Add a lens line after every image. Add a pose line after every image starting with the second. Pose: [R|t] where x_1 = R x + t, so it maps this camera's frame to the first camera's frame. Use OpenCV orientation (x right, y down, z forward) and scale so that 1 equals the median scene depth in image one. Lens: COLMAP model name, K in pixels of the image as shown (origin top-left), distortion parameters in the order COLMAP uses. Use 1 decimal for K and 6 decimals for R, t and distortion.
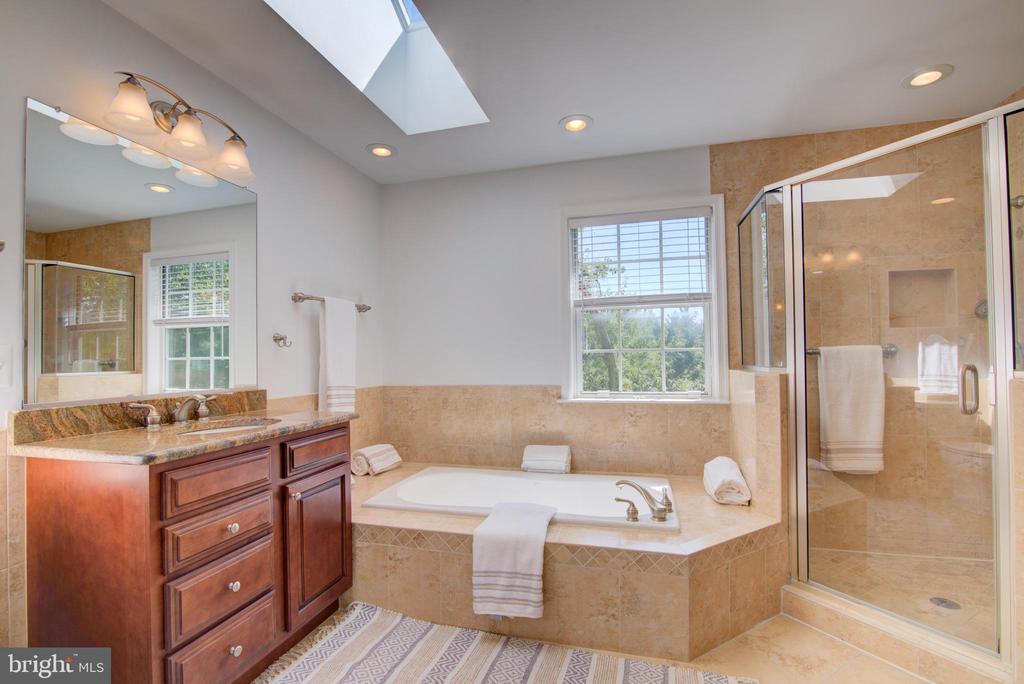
lens RADIAL K [[463.9, 0, 518.1], [0, 463.9, 345.5], [0, 0, 1]] dist [-0.009151, 0.000167]
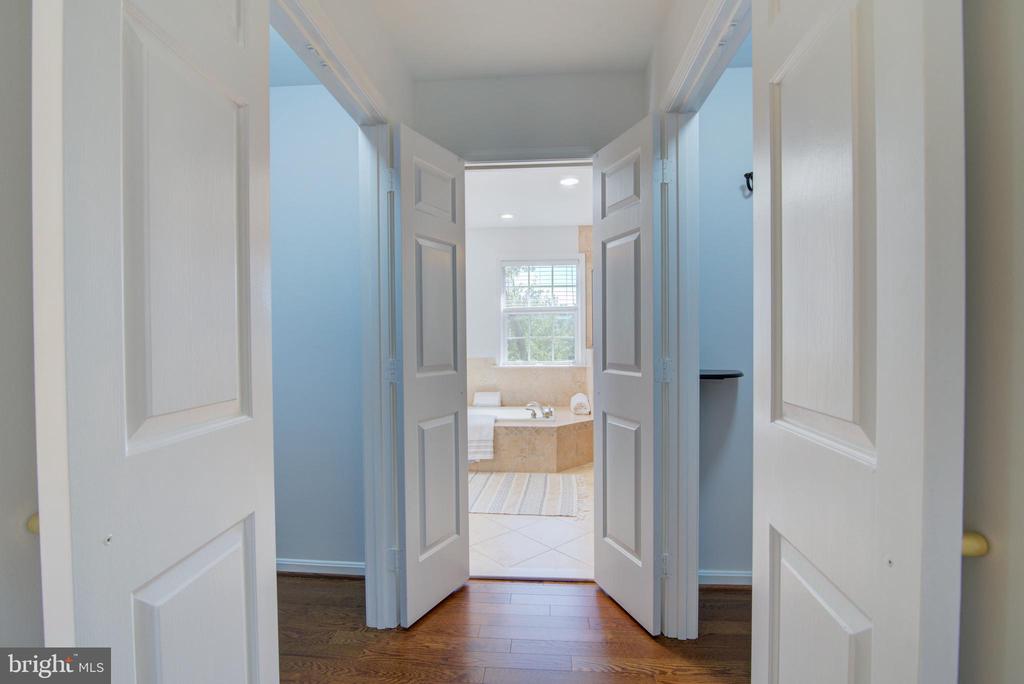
lens RADIAL K [[463.9, 0, 513.1], [0, 463.9, 341.0], [0, 0, 1]] dist [-0.009151, 0.000167]
pose [[0.983792, 0.005495, 0.179228, -0.166187], [-0.009303, 0.999748, 0.020411, -0.014127], [-0.179070, -0.021747, 0.983596, -0.775315]]
